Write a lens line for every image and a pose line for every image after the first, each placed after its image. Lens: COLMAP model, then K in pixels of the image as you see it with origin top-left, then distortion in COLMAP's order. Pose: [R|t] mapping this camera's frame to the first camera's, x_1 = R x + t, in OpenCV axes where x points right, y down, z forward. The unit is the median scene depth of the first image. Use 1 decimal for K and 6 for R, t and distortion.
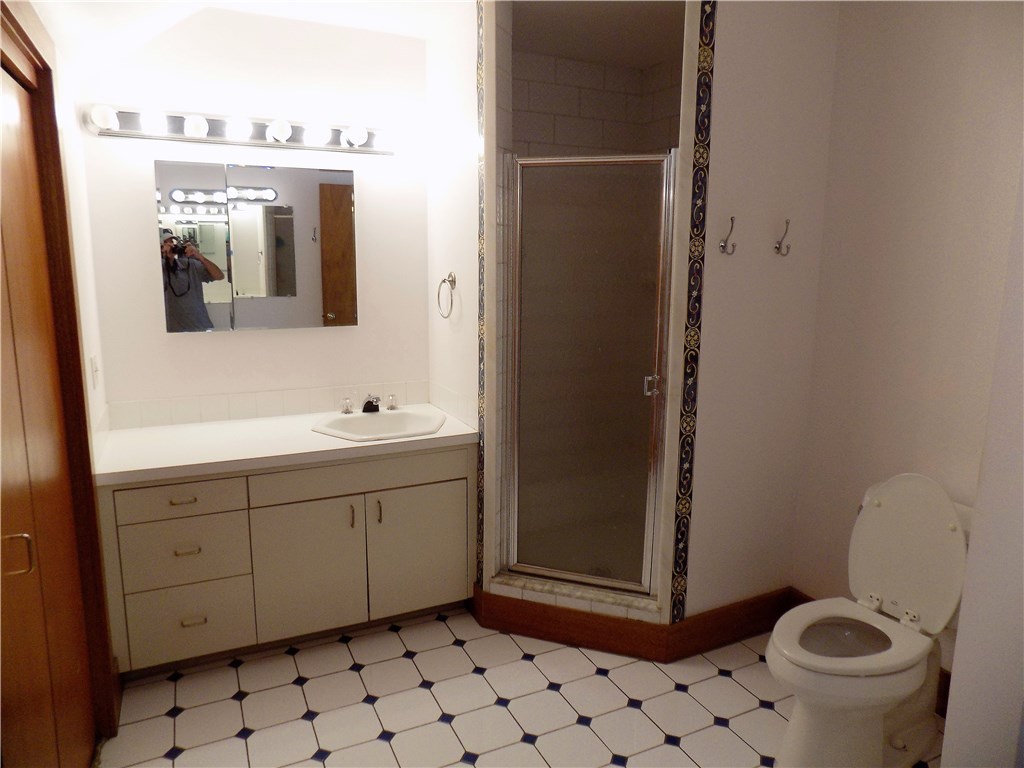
lens RADIAL K [[687.4, 0, 511.8], [0, 687.4, 375.1], [0, 0, 1]] dist [-0.086101, 0.081730]
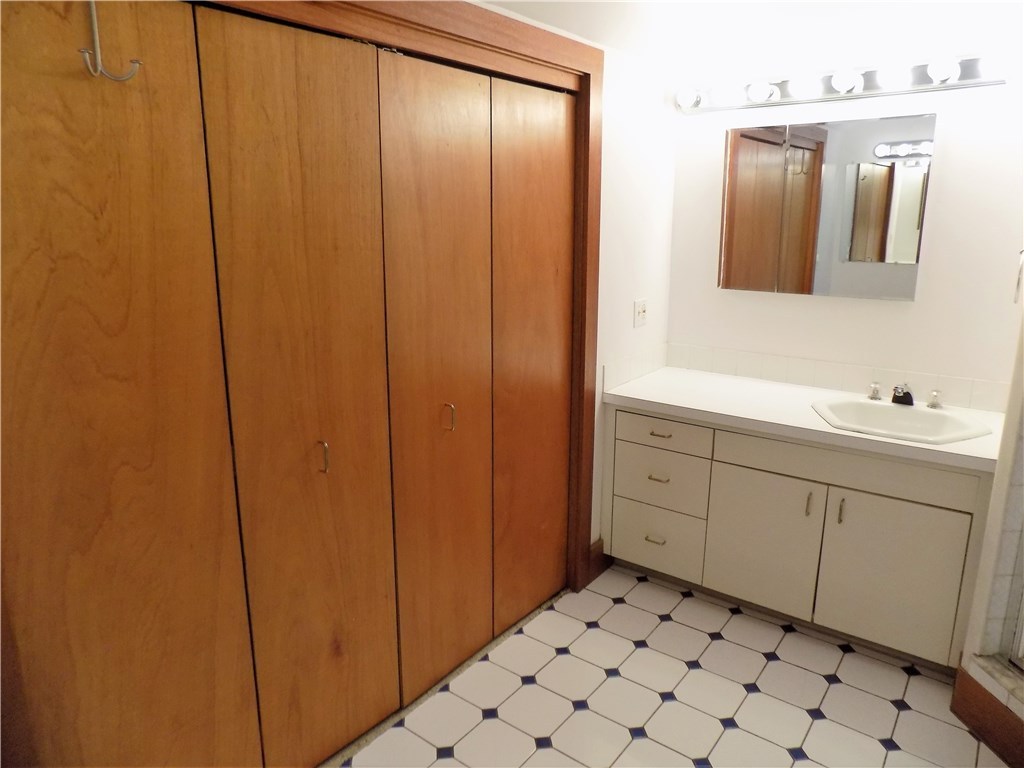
lens RADIAL K [[687.4, 0, 511.8], [0, 687.4, 375.1], [0, 0, 1]] dist [-0.086101, 0.081730]
pose [[0.442195, 0.191871, -0.876156, 0.350351], [-0.142755, 0.979454, 0.142444, -0.035824], [0.885485, 0.062088, 0.460500, 0.210377]]
